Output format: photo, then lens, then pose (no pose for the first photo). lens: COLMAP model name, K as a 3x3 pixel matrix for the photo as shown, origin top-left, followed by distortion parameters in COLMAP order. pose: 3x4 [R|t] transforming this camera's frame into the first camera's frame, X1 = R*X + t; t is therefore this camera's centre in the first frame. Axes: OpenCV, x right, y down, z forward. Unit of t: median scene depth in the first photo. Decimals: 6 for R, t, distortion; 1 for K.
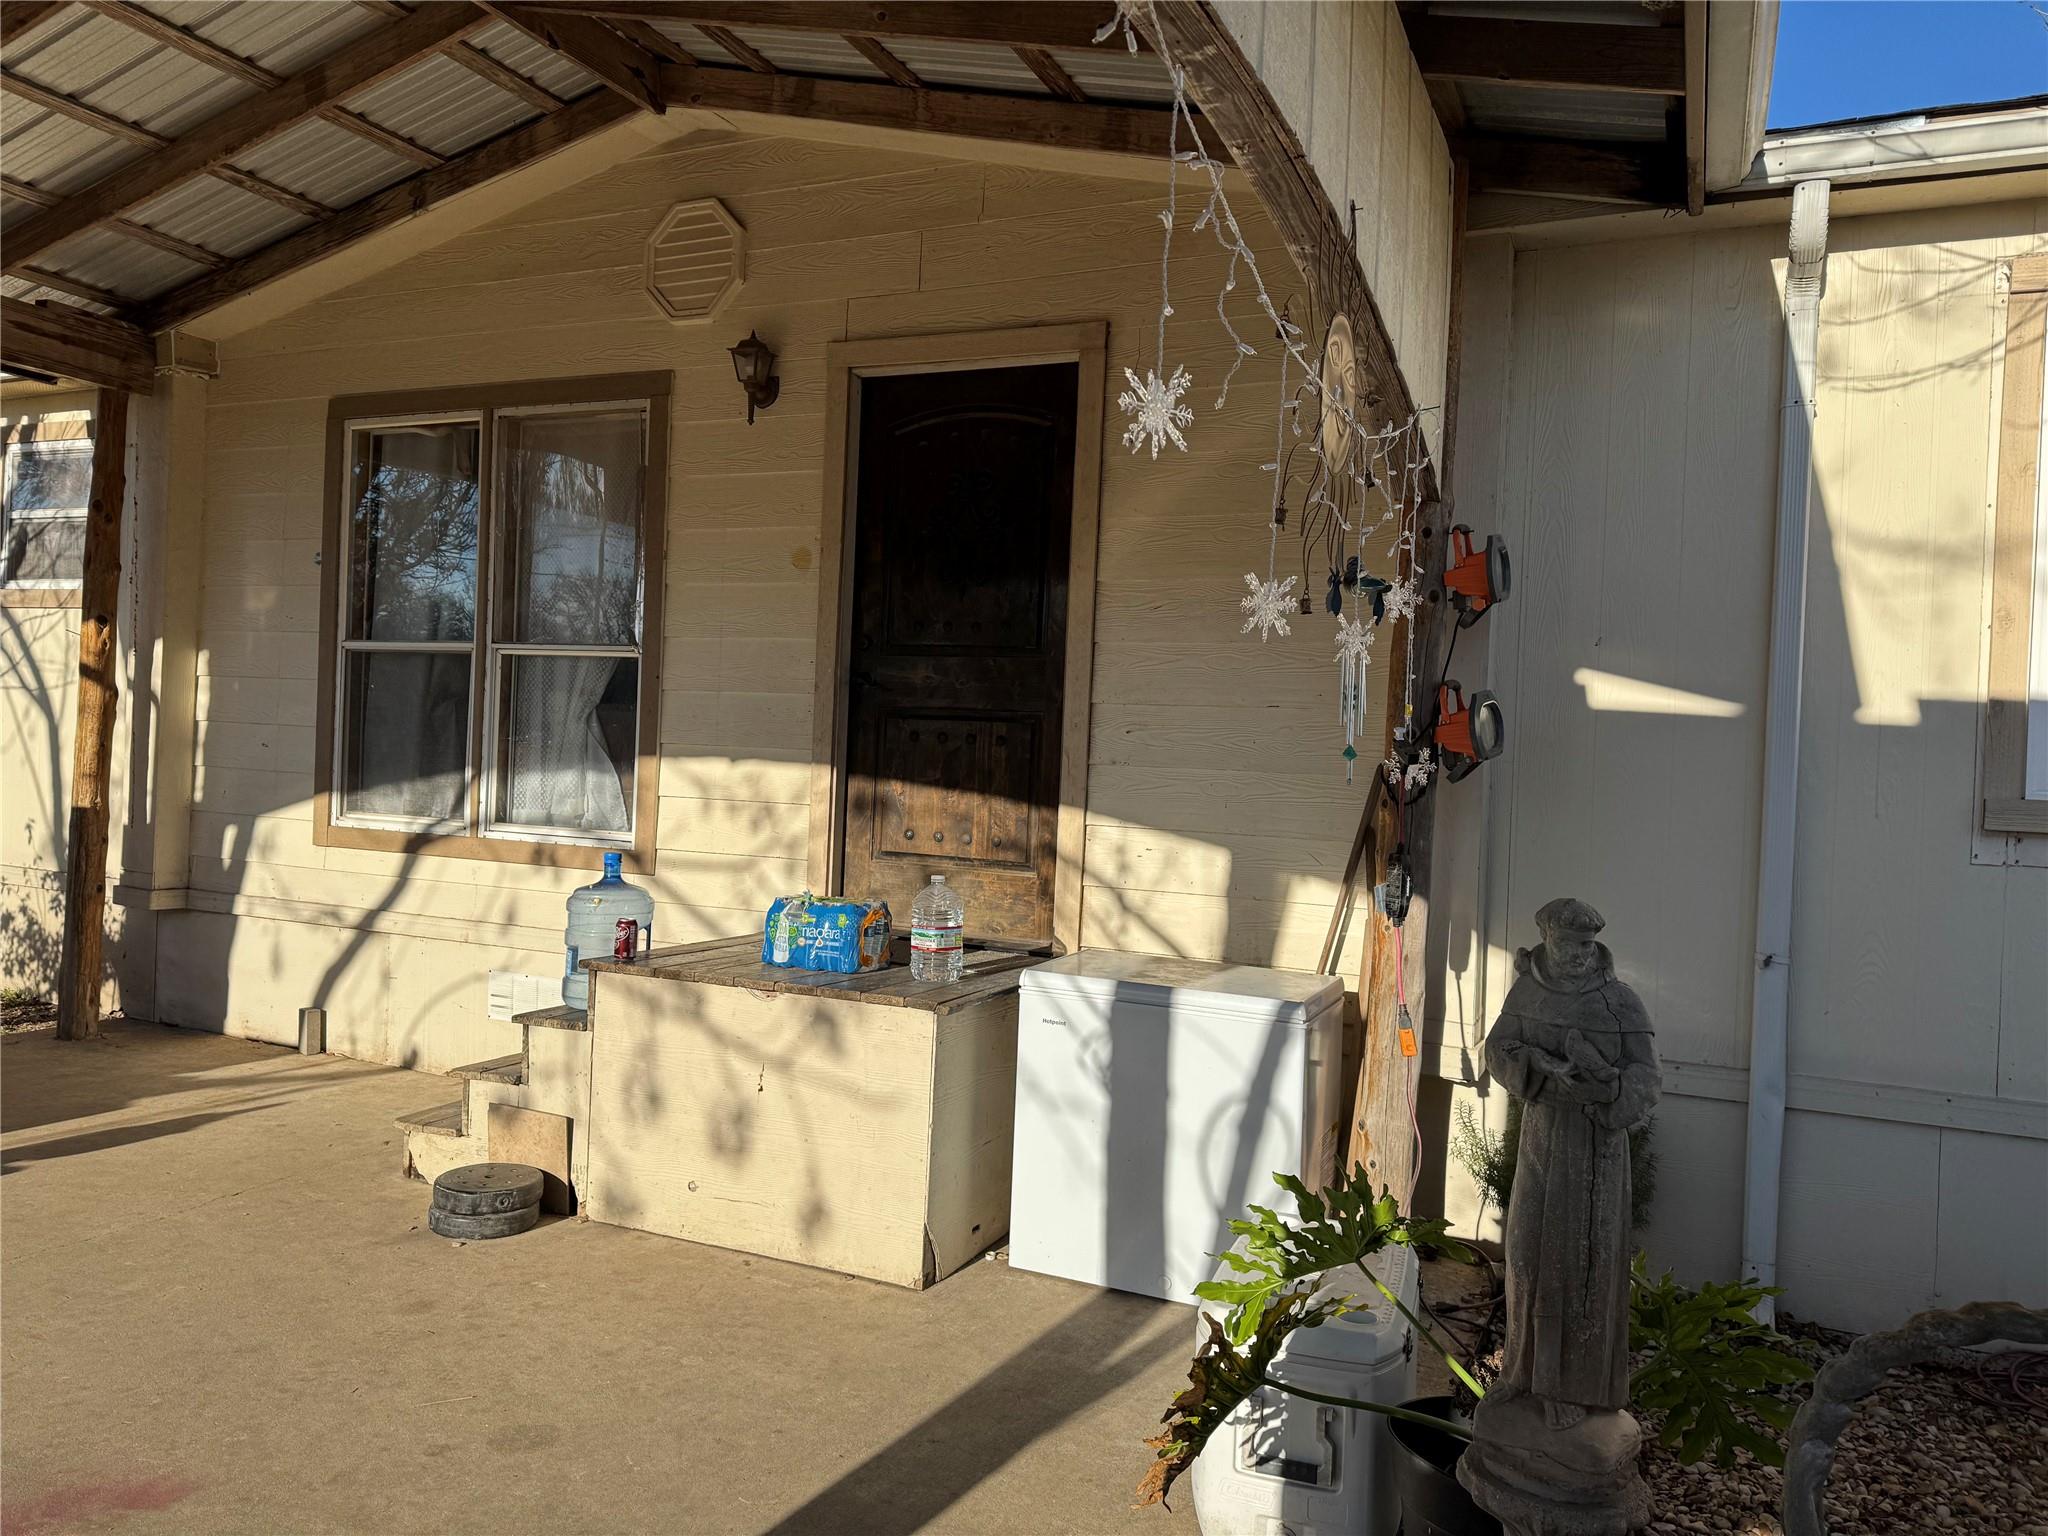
lens RADIAL K [[1435.7, 0, 1024.0], [0, 1435.7, 768.0], [0, 0, 1]] dist [0.045588, -0.004032]
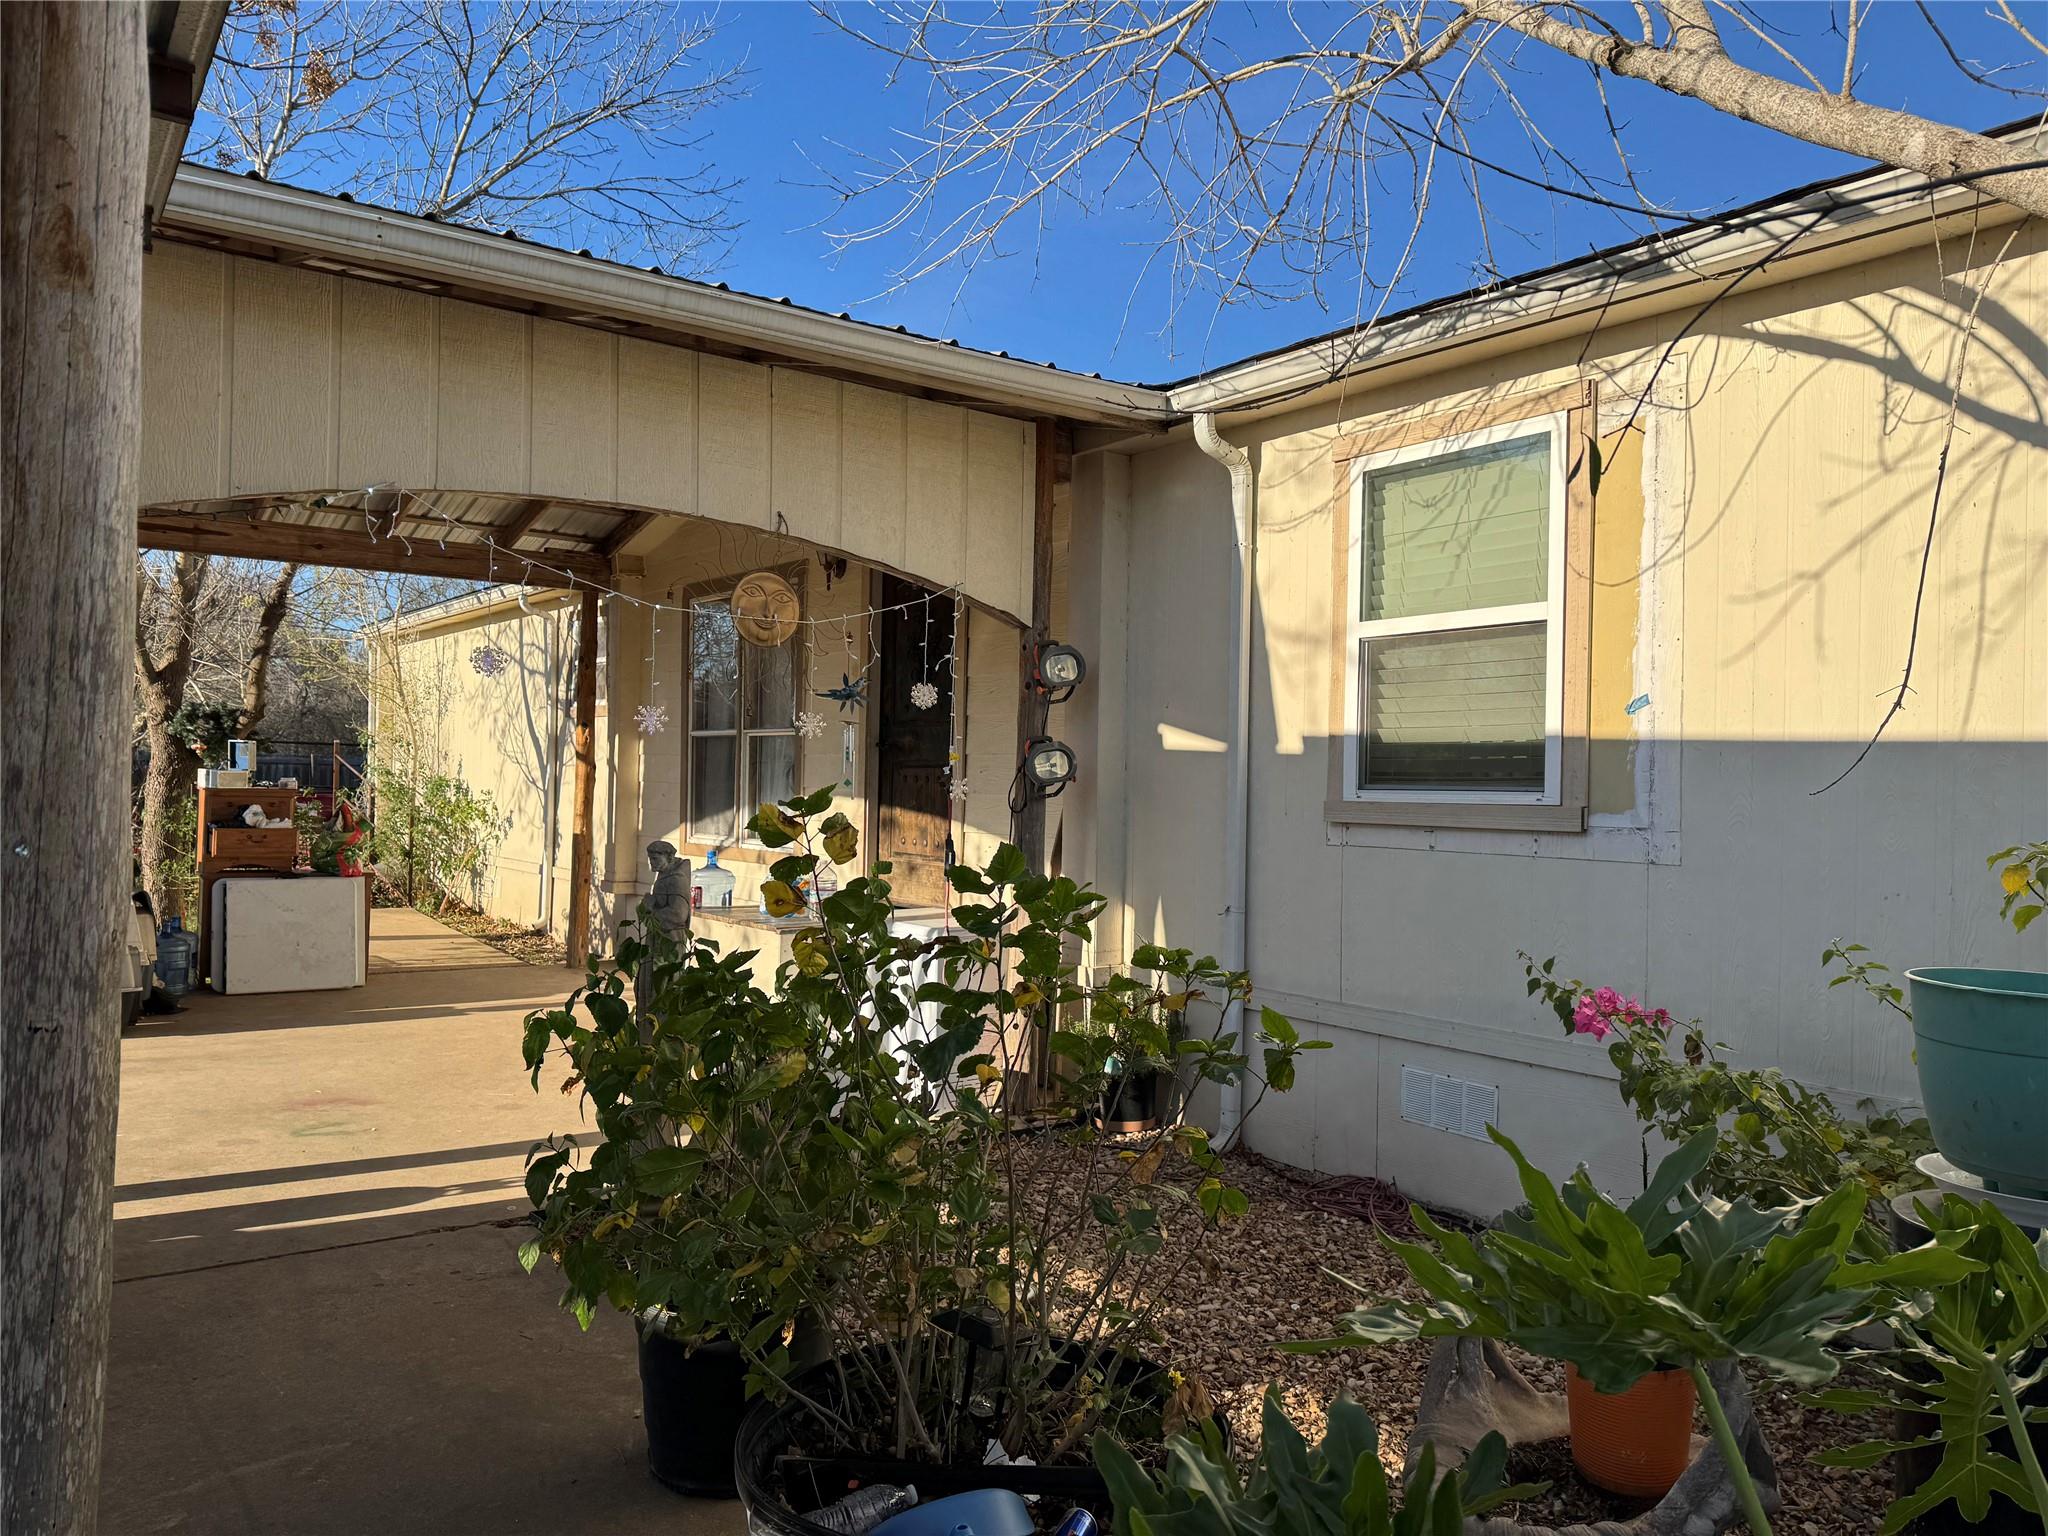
lens RADIAL K [[1500.1, 0, 1025.1], [0, 1500.1, 793.0], [0, 0, 1]] dist [0.324843, 0.000185]
pose [[0.863862, -0.022407, -0.503230, 0.886662], [0.012205, 0.999648, -0.023560, 0.034414], [0.503581, 0.014211, 0.863831, -0.380831]]
